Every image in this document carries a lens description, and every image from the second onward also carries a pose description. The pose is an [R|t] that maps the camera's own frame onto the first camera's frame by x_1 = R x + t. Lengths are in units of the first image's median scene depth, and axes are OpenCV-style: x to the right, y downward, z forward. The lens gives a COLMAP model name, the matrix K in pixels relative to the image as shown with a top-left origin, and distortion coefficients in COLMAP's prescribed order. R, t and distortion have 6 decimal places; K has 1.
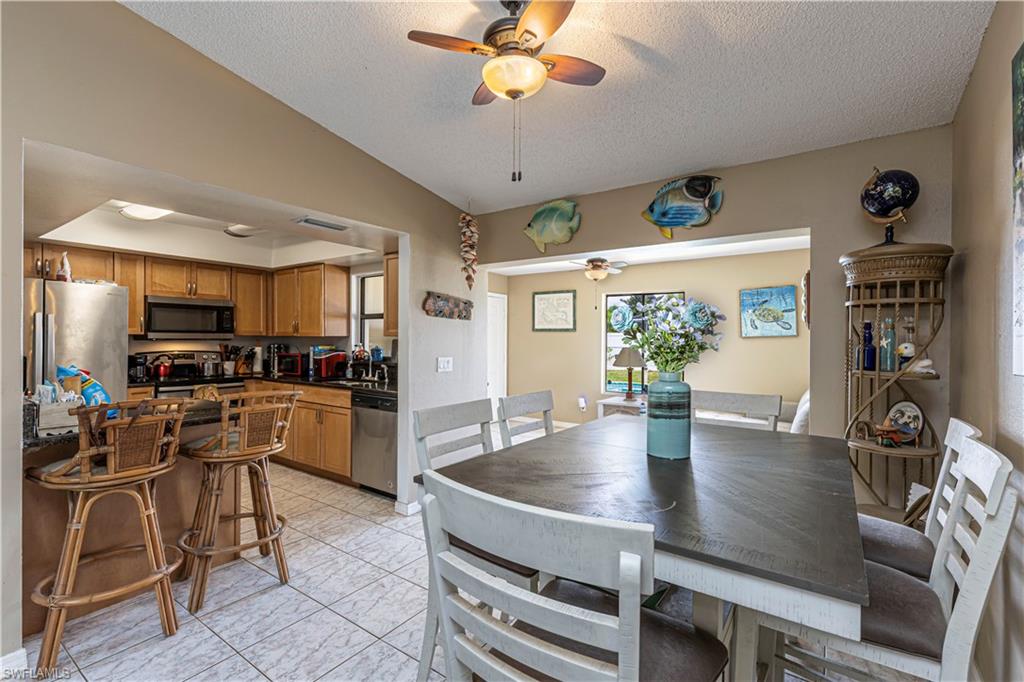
lens RADIAL K [[456.7, 0, 517.2], [0, 456.7, 340.6], [0, 0, 1]] dist [0.006241, -0.000685]
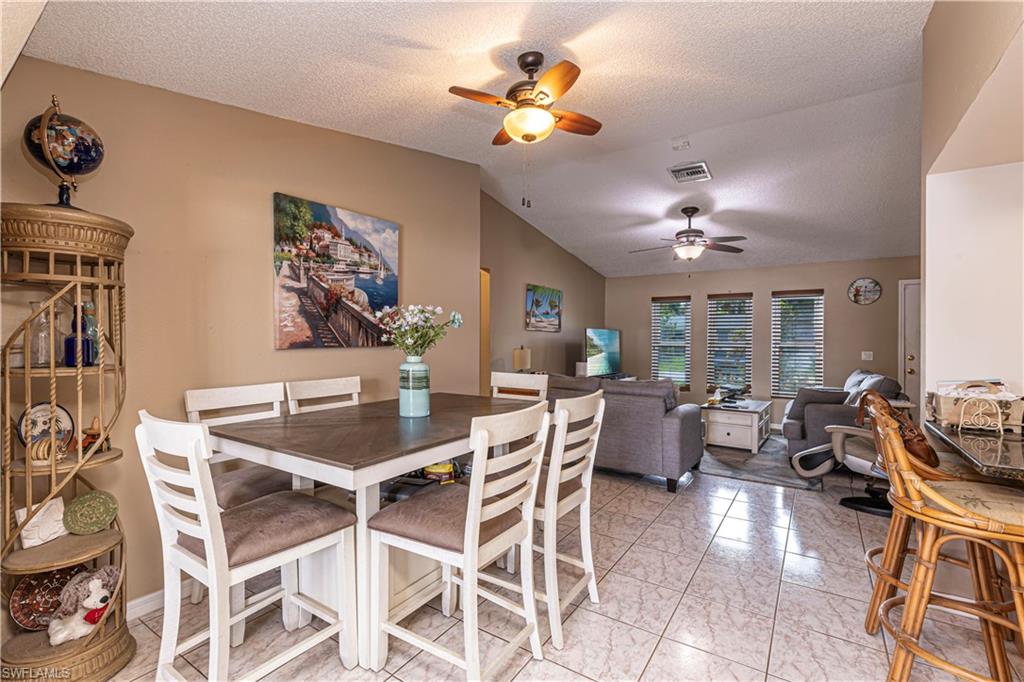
lens RADIAL K [[456.7, 0, 517.2], [0, 456.7, 340.6], [0, 0, 1]] dist [0.006241, -0.000685]
pose [[-0.999720, -0.011512, -0.020658, 0.017437], [-0.011683, 0.999898, 0.008185, 0.001910], [0.020562, 0.008424, -0.999753, 0.843472]]
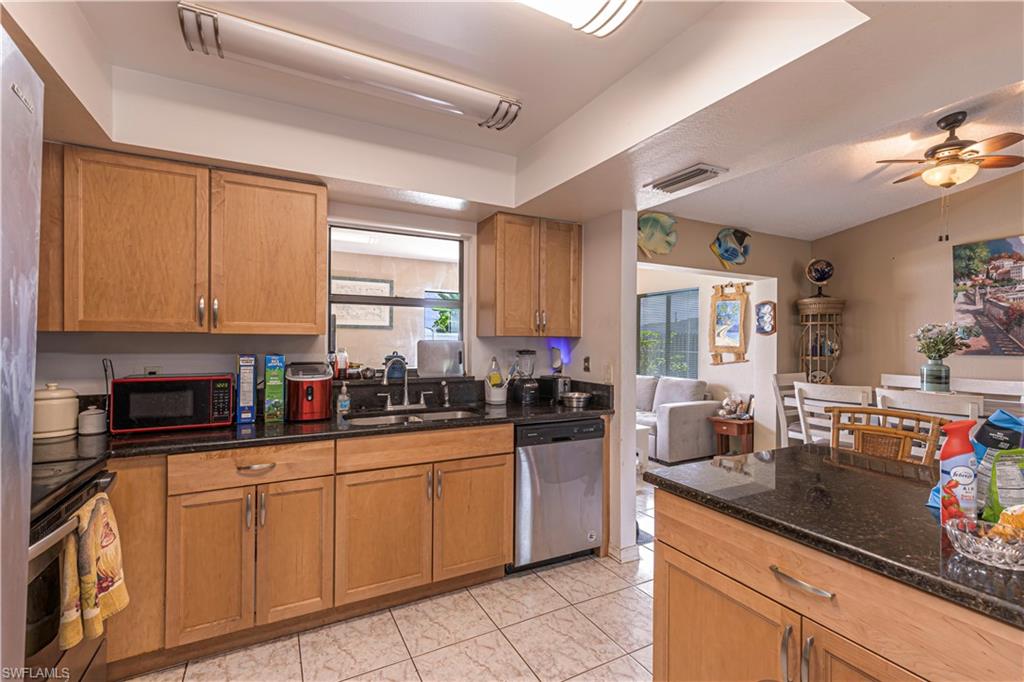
lens RADIAL K [[456.7, 0, 517.2], [0, 456.7, 340.6], [0, 0, 1]] dist [0.006241, -0.000685]
pose [[0.452567, -0.003833, 0.891722, -0.765515], [-0.002819, 0.999980, 0.005729, -0.006761], [-0.891726, -0.005107, 0.452547, 0.595209]]
